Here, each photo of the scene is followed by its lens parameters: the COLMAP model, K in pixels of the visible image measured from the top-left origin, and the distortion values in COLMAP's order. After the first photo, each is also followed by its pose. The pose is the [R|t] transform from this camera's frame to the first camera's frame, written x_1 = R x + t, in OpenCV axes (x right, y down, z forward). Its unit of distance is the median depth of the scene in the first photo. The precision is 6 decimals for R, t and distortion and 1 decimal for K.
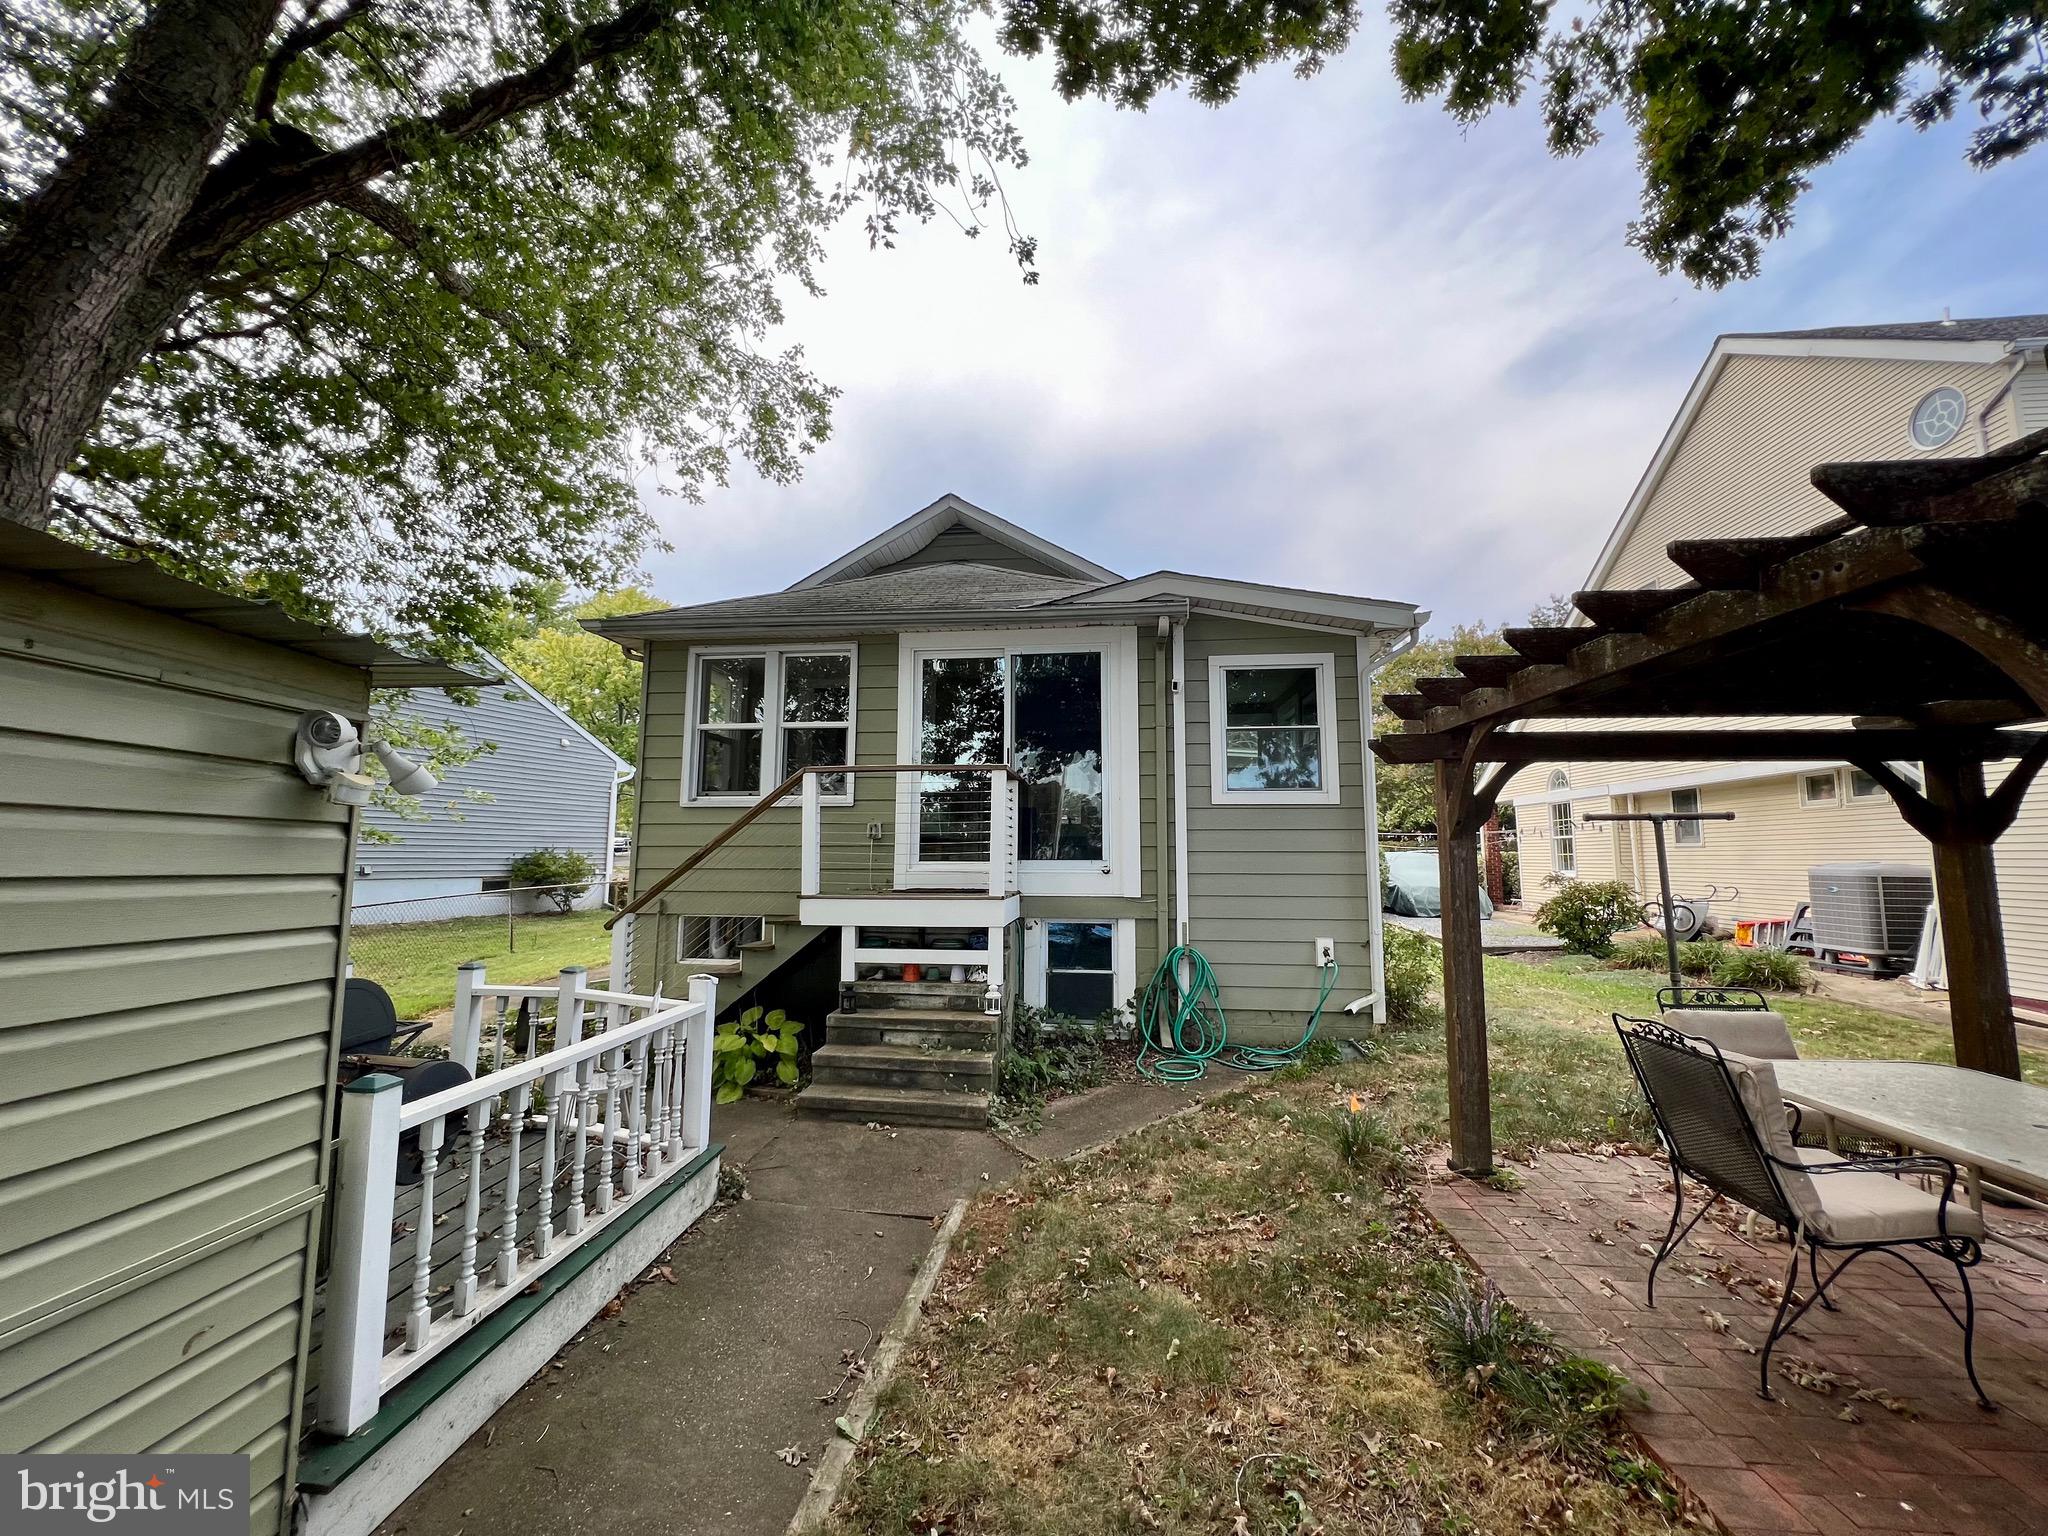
lens RADIAL K [[820.0, 0, 1012.4], [0, 820.0, 765.5], [0, 0, 1]] dist [-0.003015, 0.000319]
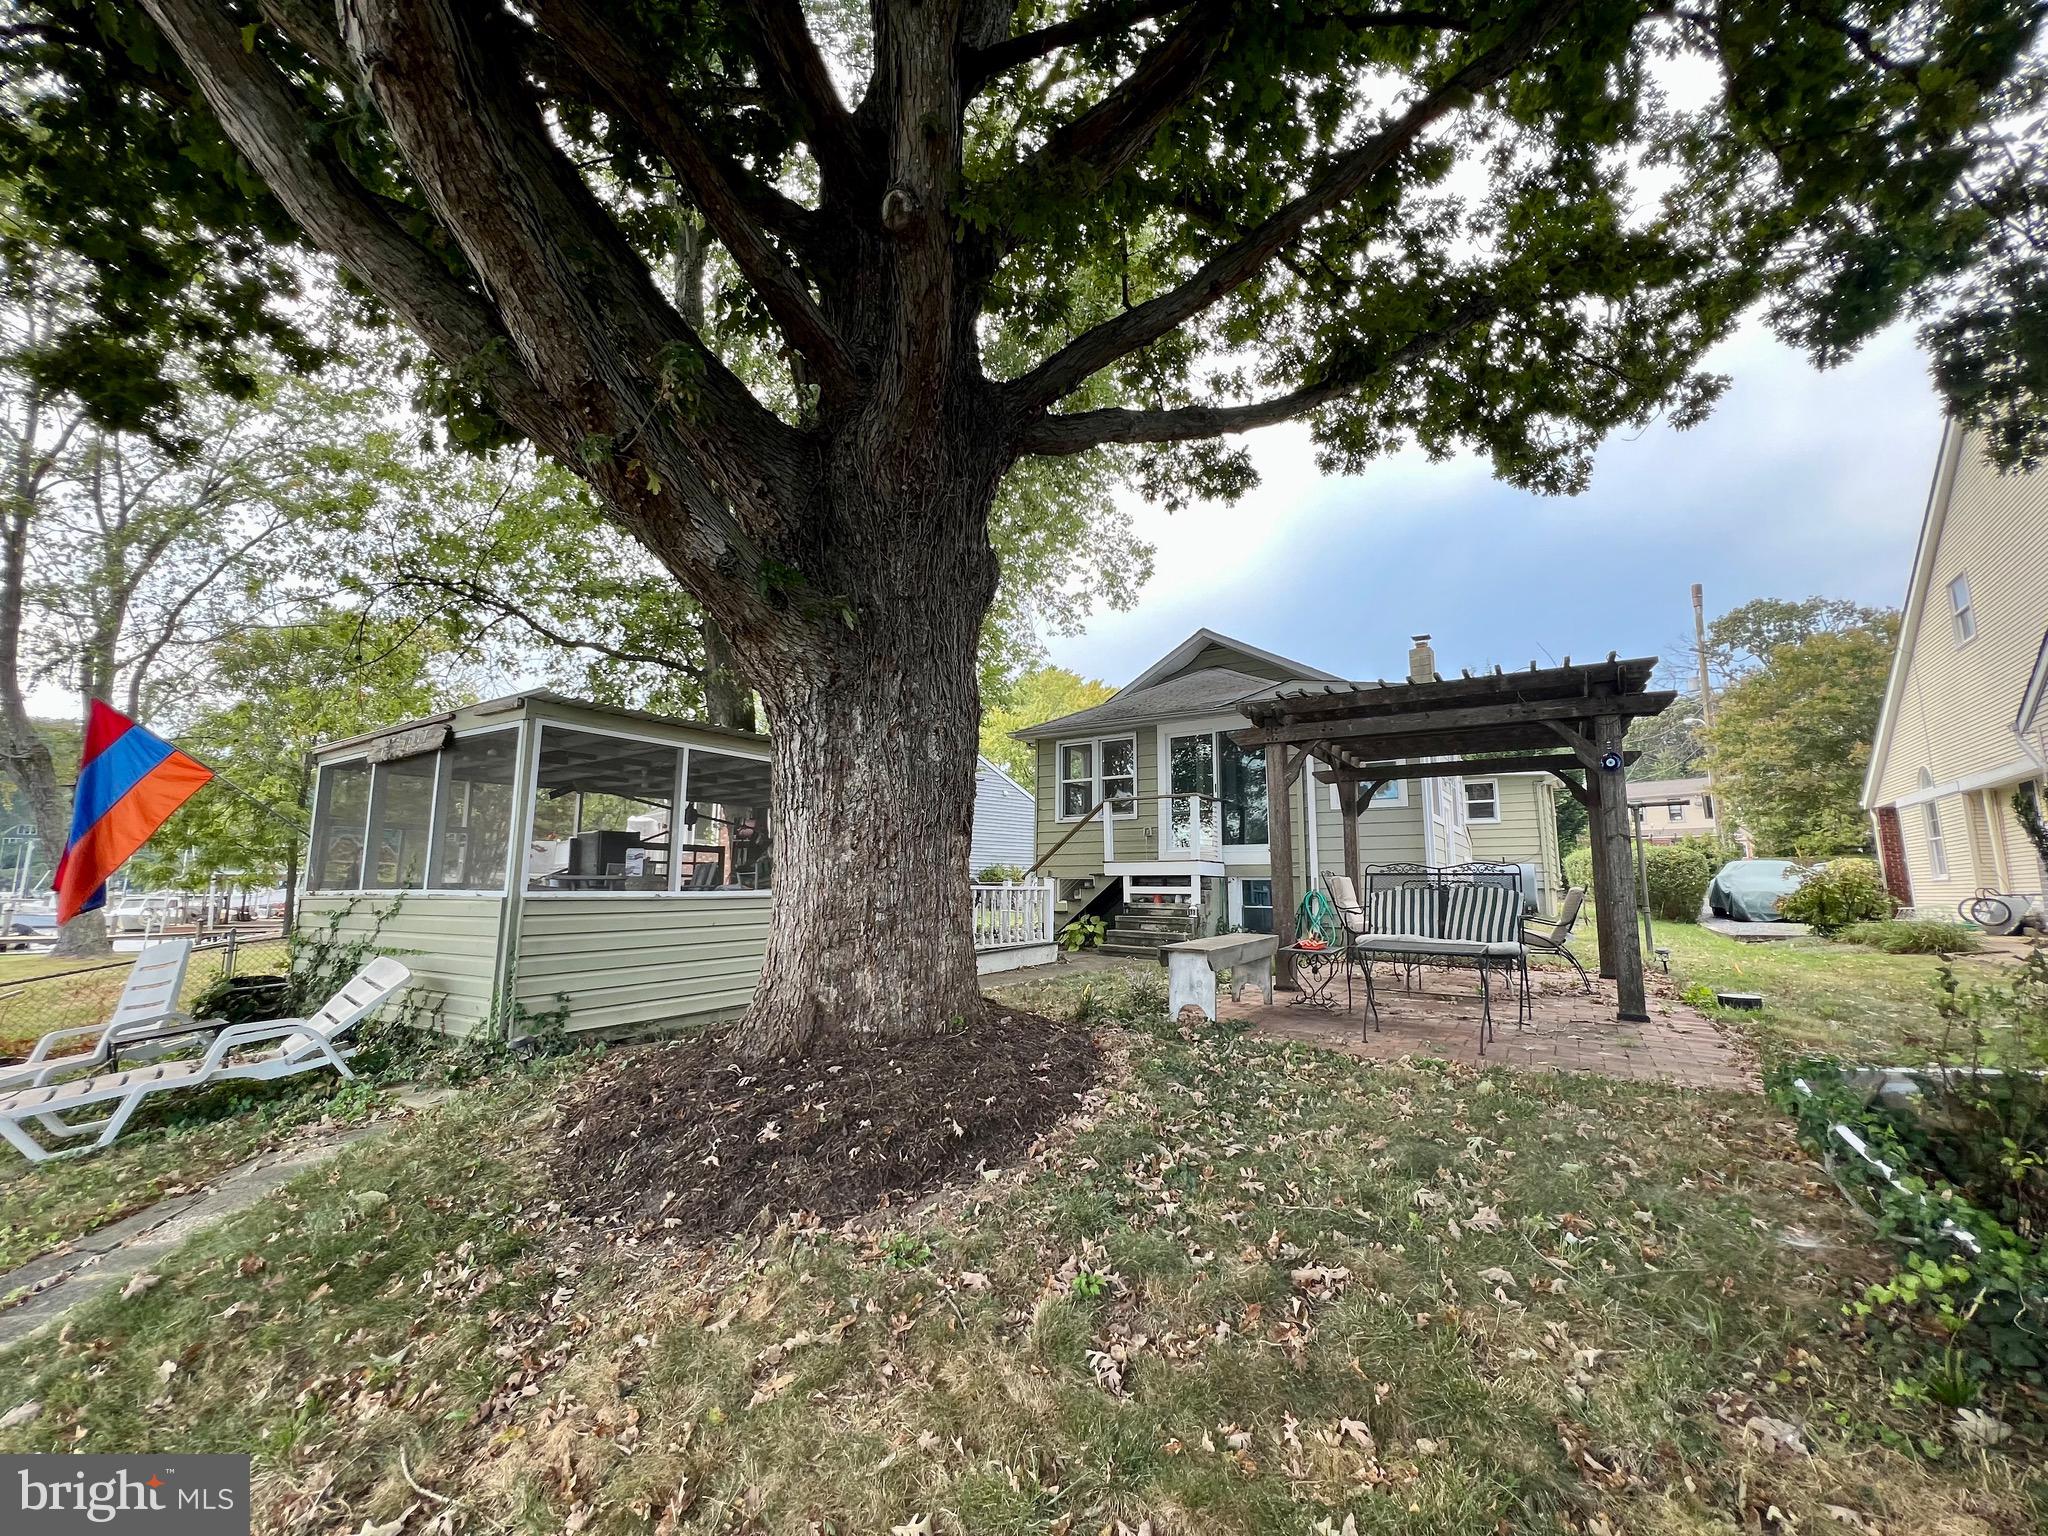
lens RADIAL K [[820.0, 0, 1022.0], [0, 820.0, 773.6], [0, 0, 1]] dist [-0.003015, 0.000319]
pose [[0.882858, -0.063559, -0.465319, 0.481634], [0.047468, 0.997802, -0.046231, 0.021351], [0.467234, 0.018727, 0.883935, -0.837880]]
